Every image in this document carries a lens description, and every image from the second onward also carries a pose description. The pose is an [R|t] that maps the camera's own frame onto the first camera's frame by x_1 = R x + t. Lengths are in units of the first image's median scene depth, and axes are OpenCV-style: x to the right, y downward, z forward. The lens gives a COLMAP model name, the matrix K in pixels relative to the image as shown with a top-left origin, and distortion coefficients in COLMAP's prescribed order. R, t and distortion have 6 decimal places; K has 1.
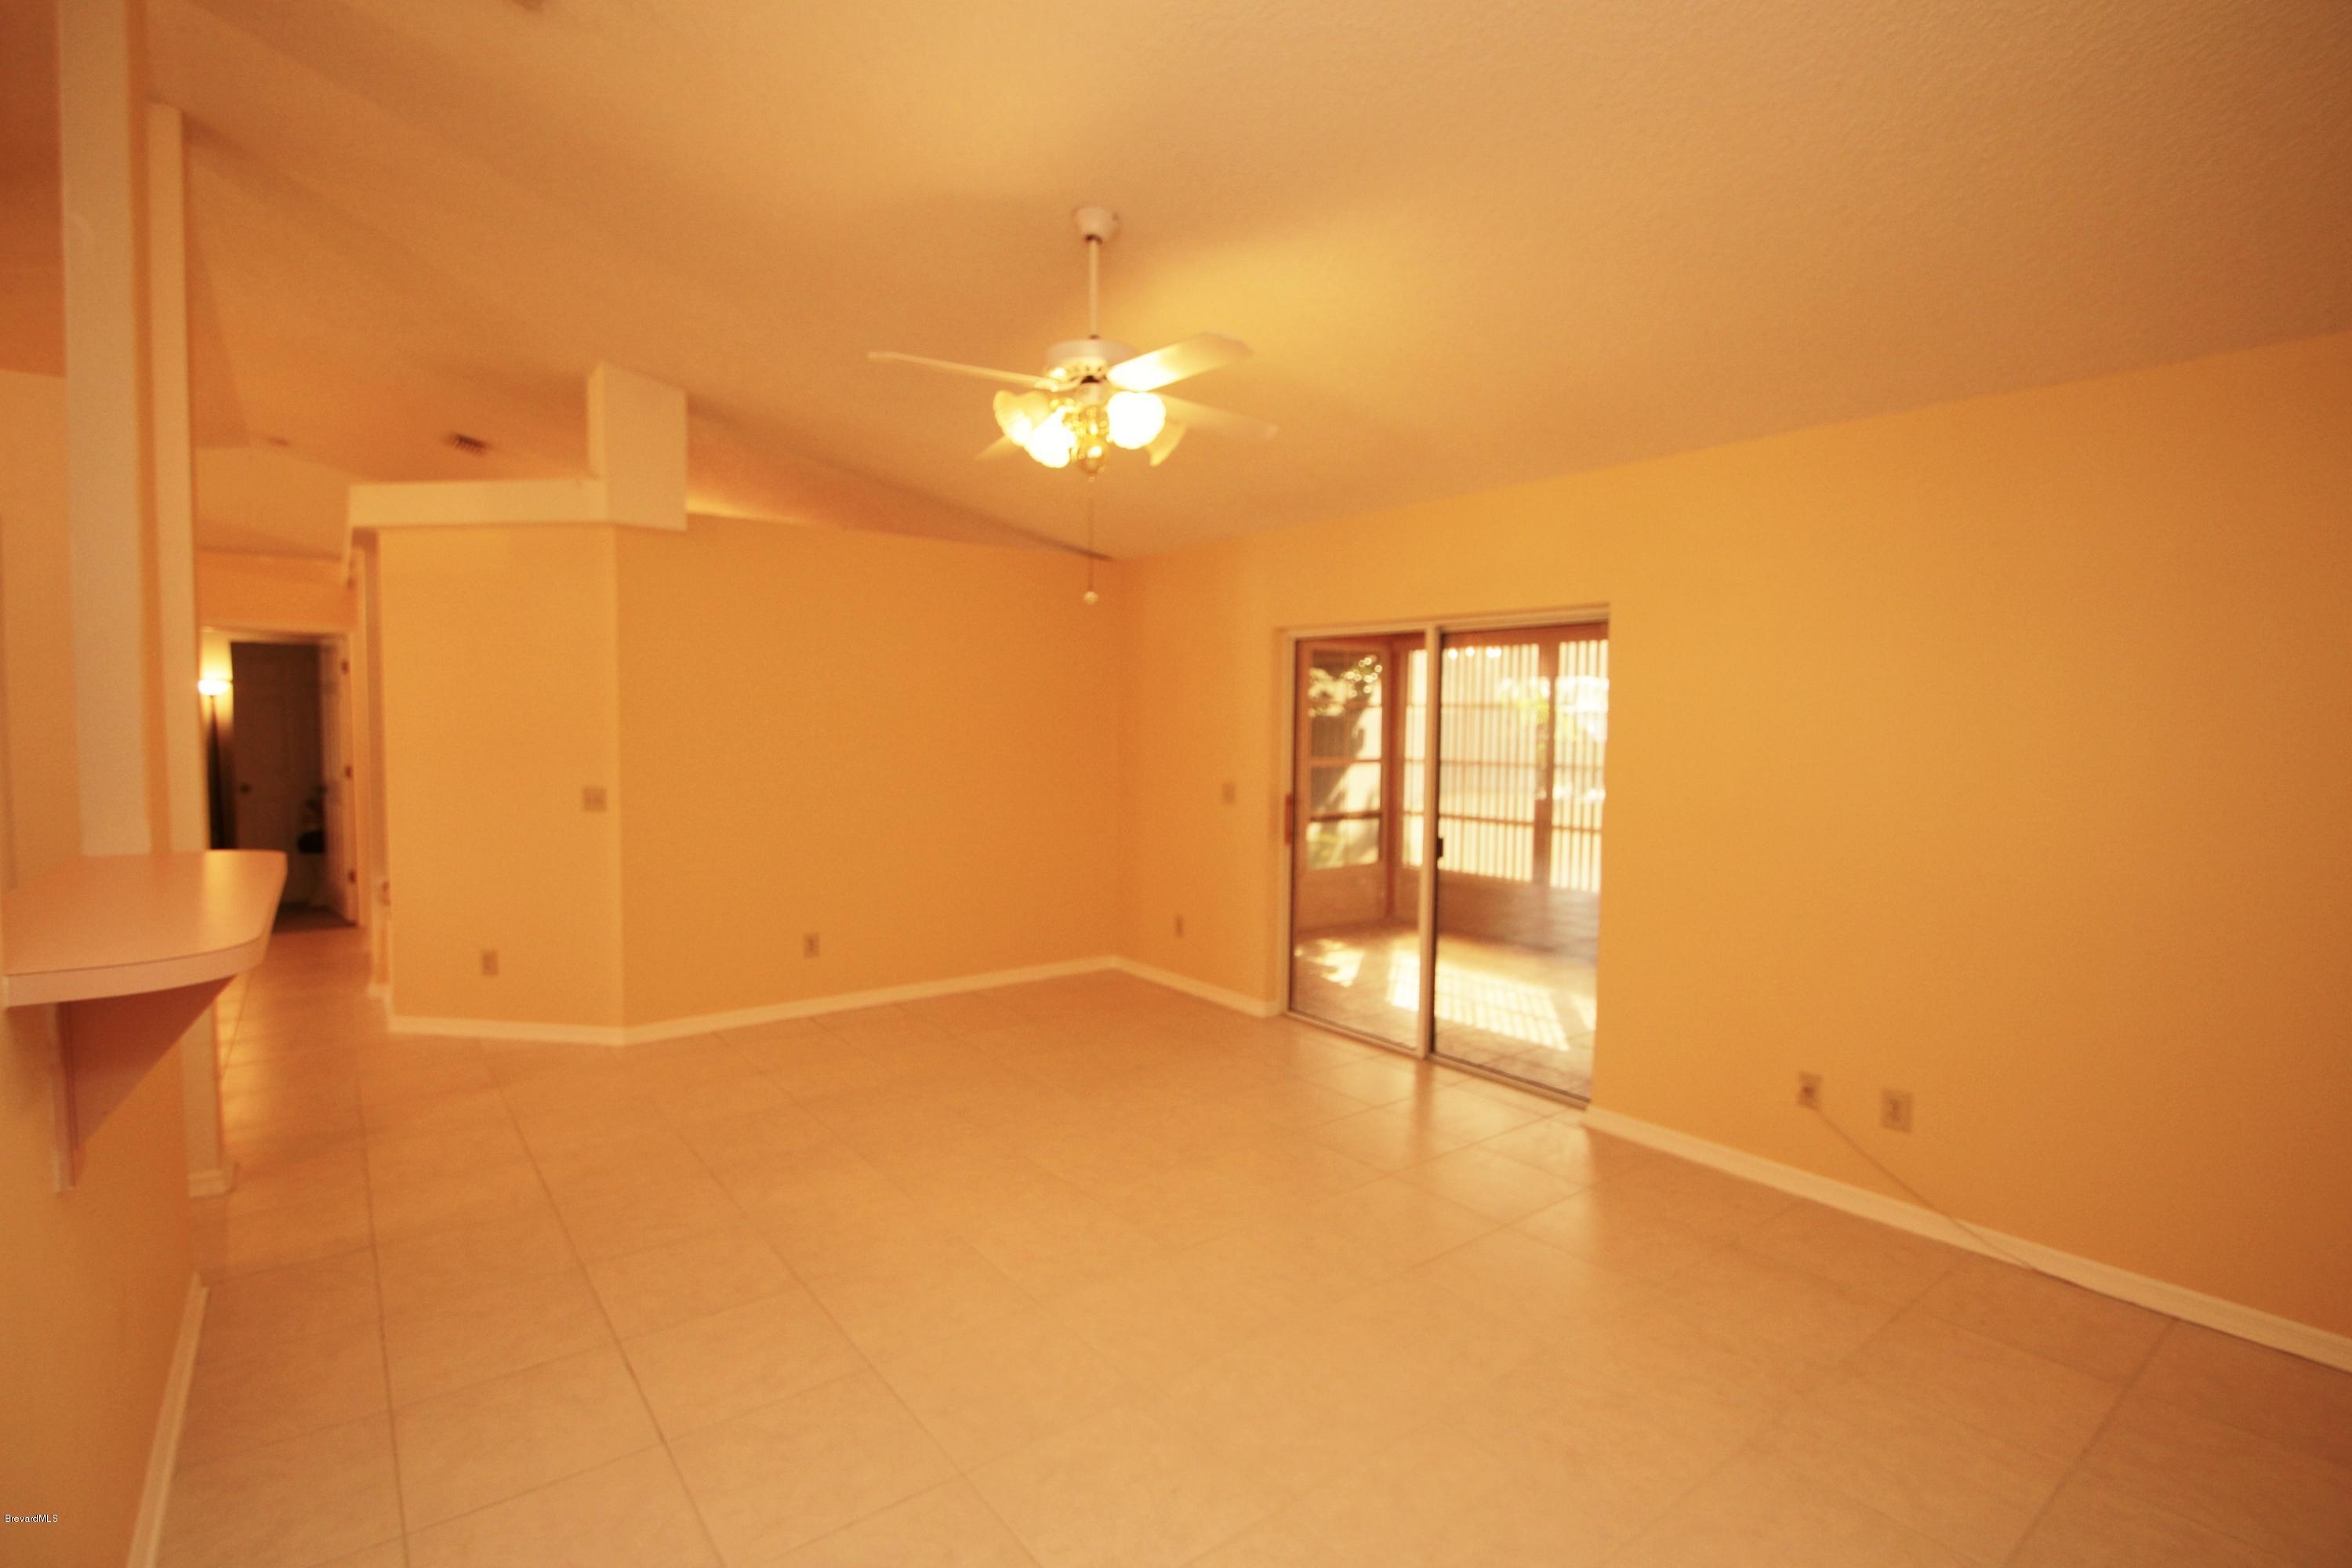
lens RADIAL K [[1078.0, 0, 1179.2], [0, 1078.0, 774.7], [0, 0, 1]] dist [-0.000292, -0.000211]
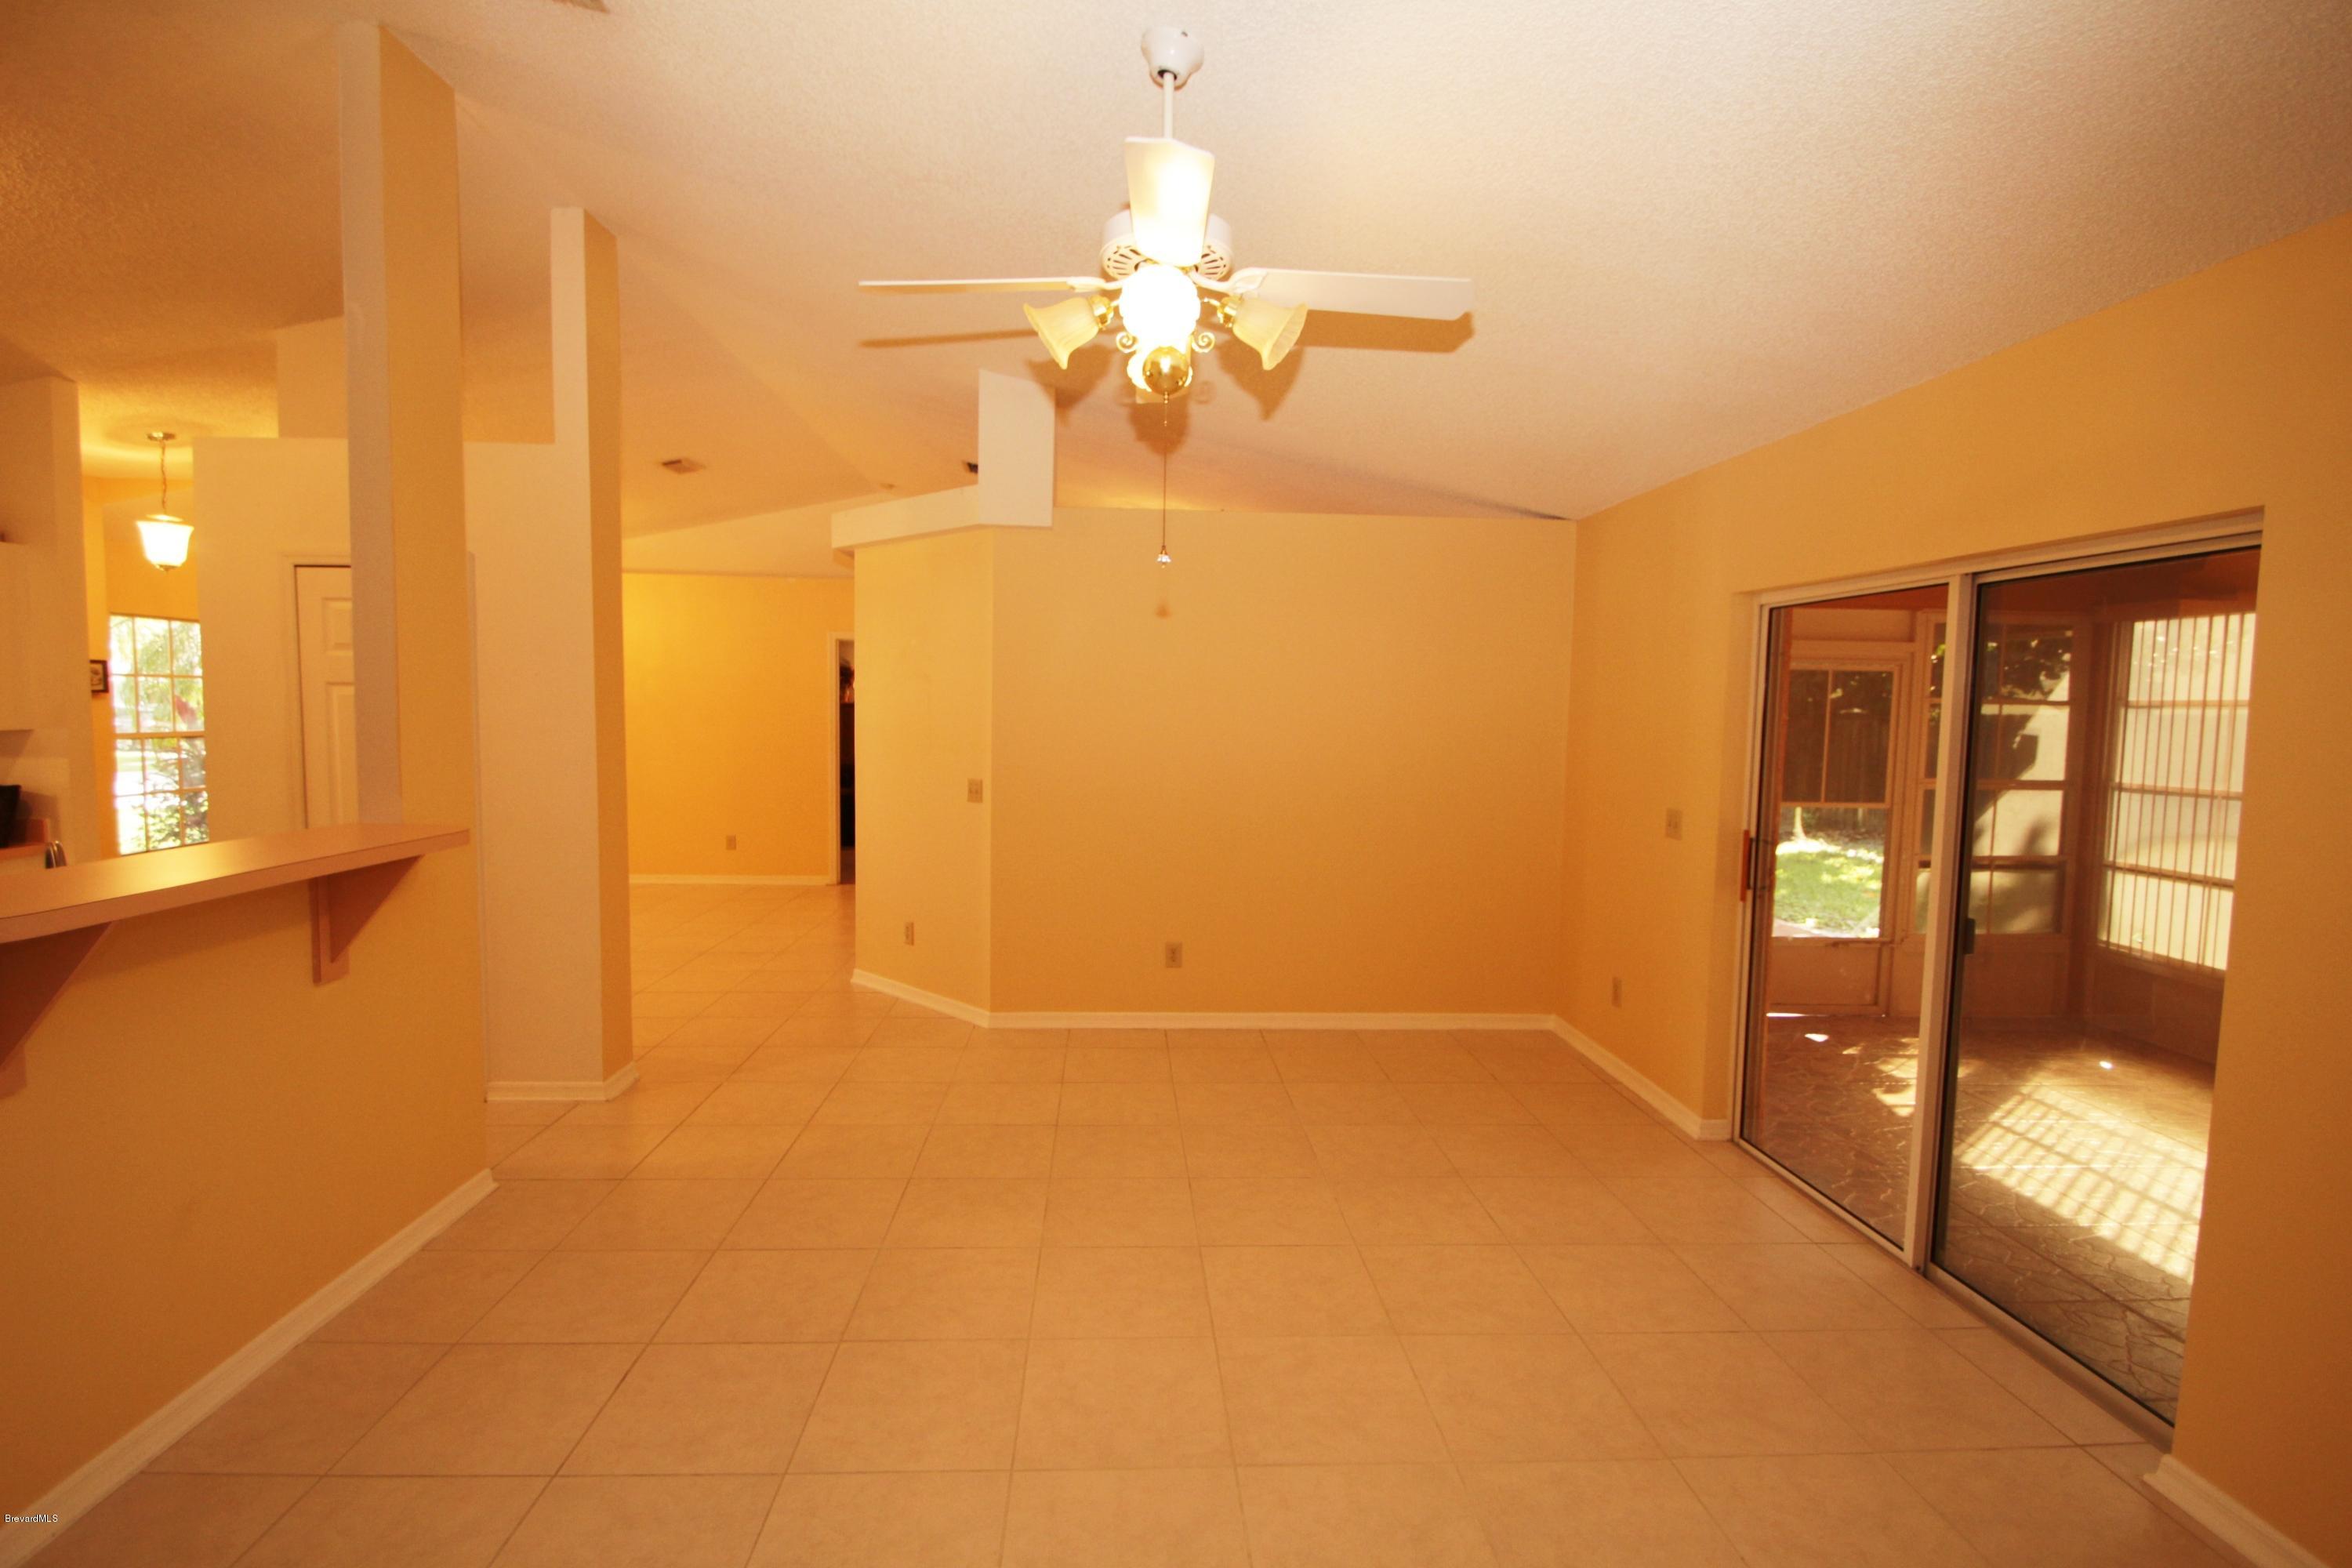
lens RADIAL K [[1109.6, 0, 1164.2], [0, 1109.6, 789.7], [0, 0, 1]] dist [-0.003164, -0.000760]
pose [[0.817057, 0.047146, -0.574626, 0.199834], [-0.036174, 0.998879, 0.030519, -0.016299], [0.575420, -0.004149, 0.817847, 0.193864]]
